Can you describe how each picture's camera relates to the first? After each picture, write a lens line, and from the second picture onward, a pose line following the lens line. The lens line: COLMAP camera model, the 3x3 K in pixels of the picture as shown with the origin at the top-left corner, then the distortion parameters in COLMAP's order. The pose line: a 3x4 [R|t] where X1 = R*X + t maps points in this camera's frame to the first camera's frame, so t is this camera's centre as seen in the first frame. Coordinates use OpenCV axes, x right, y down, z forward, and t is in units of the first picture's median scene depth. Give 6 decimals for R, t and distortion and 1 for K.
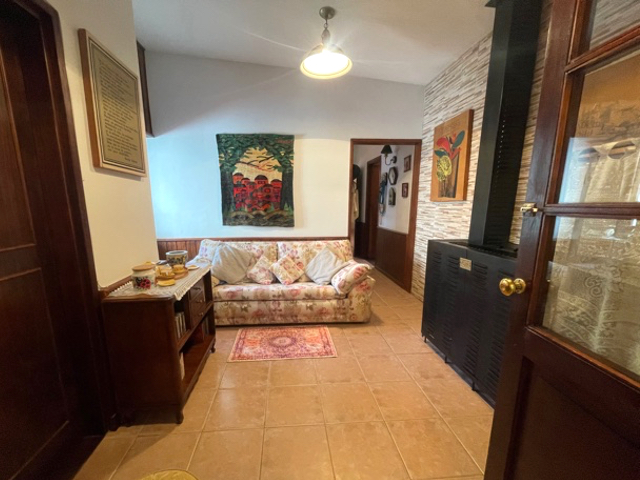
lens RADIAL K [[258.4, 0, 320.8], [0, 258.4, 244.3], [0, 0, 1]] dist [0.001116, 0.000208]
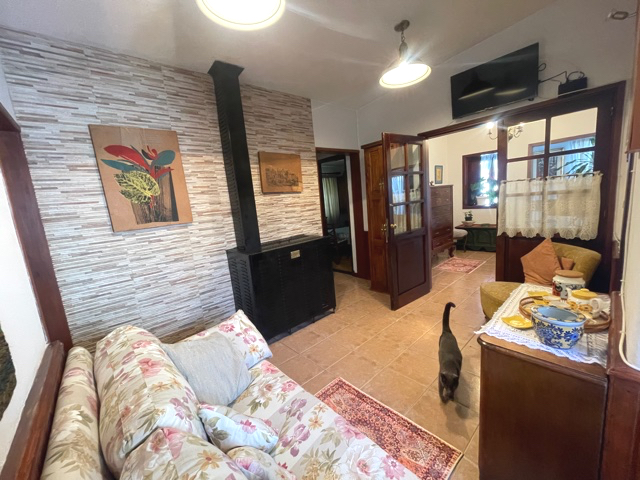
lens RADIAL K [[258.4, 0, 320.8], [0, 258.4, 239.8], [0, 0, 1]] dist [0.001116, 0.000208]
pose [[-0.539803, -0.077477, 0.838219, -0.491847], [0.227897, 0.945119, 0.234121, -0.203149], [-0.810356, 0.317406, -0.492521, 1.000230]]
